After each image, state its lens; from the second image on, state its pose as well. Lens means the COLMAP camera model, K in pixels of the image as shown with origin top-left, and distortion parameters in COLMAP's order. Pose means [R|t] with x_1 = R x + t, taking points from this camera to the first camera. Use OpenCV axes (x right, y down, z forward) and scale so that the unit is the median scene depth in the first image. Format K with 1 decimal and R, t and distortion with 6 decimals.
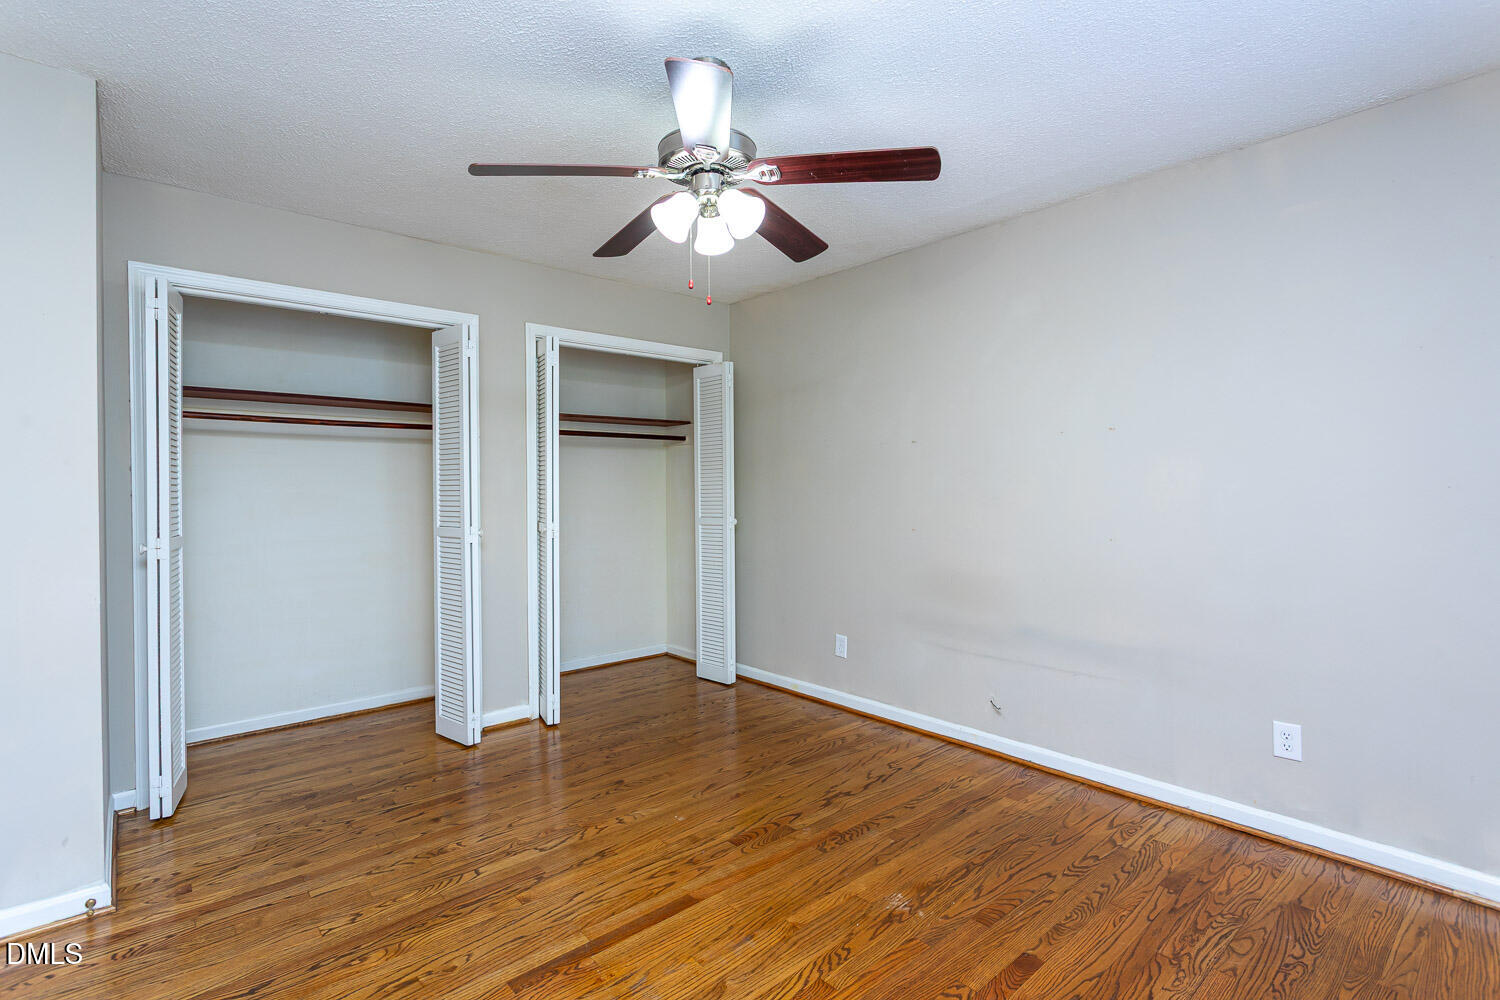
lens RADIAL K [[712.4, 0, 740.9], [0, 712.4, 493.4], [0, 0, 1]] dist [0.001640, 0.000790]
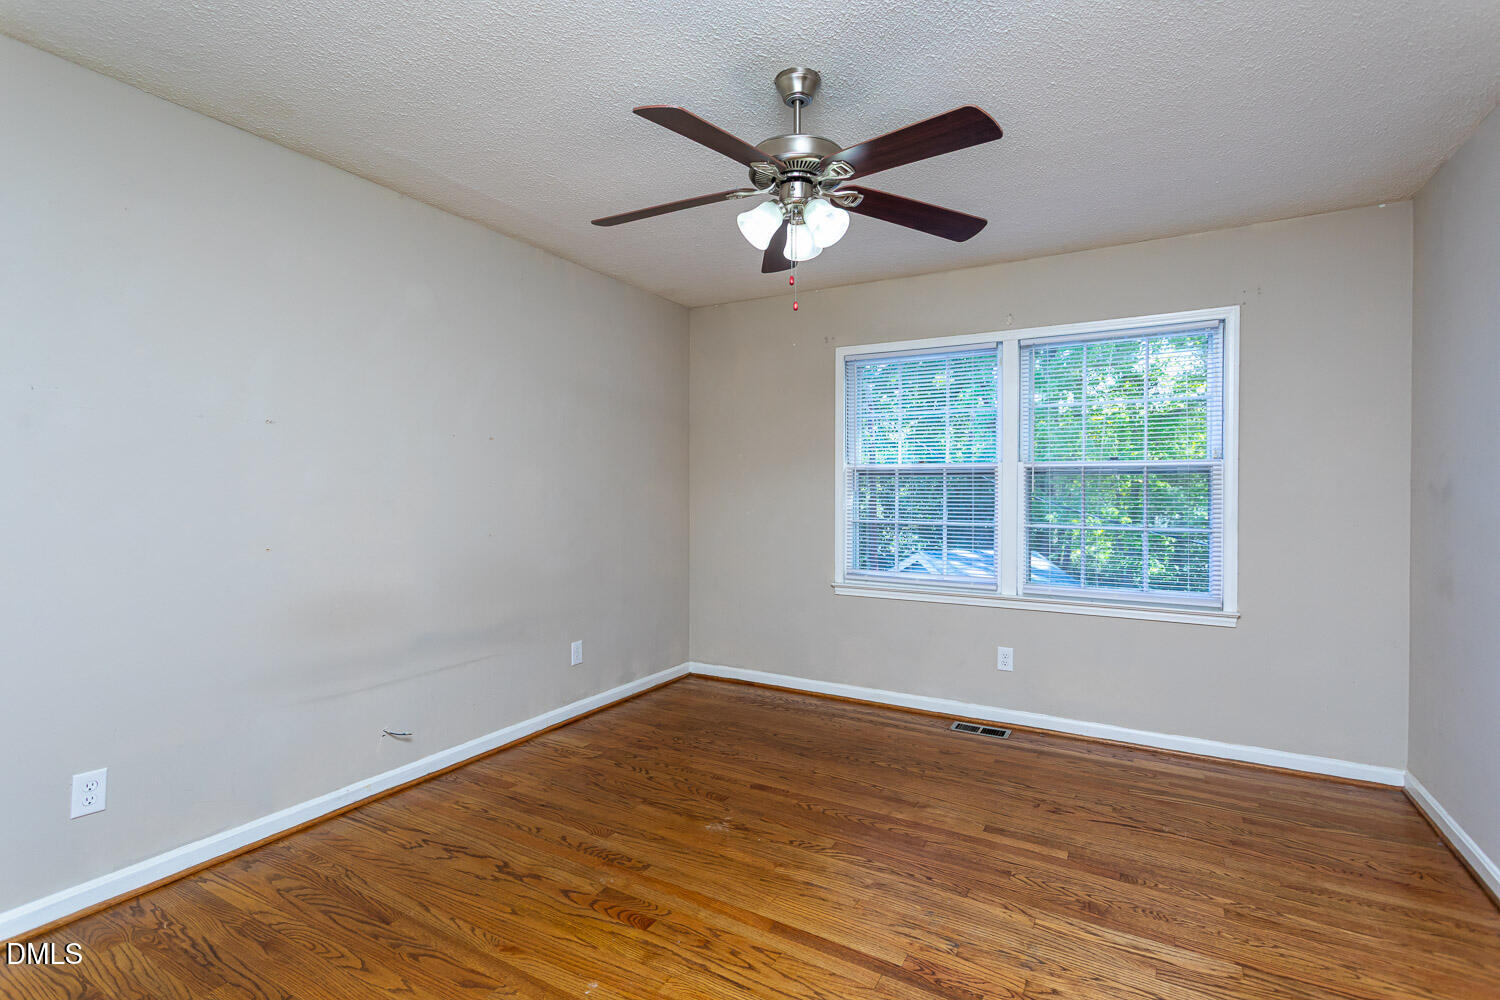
lens RADIAL K [[656.9, 0, 798.1], [0, 656.9, 495.8], [0, 0, 1]] dist [-0.000453, 0.000301]
pose [[-0.348914, -0.005068, 0.937141, -0.707379], [0.004107, 0.999968, 0.006937, 0.003098], [-0.937146, 0.006269, -0.348882, 1.023057]]
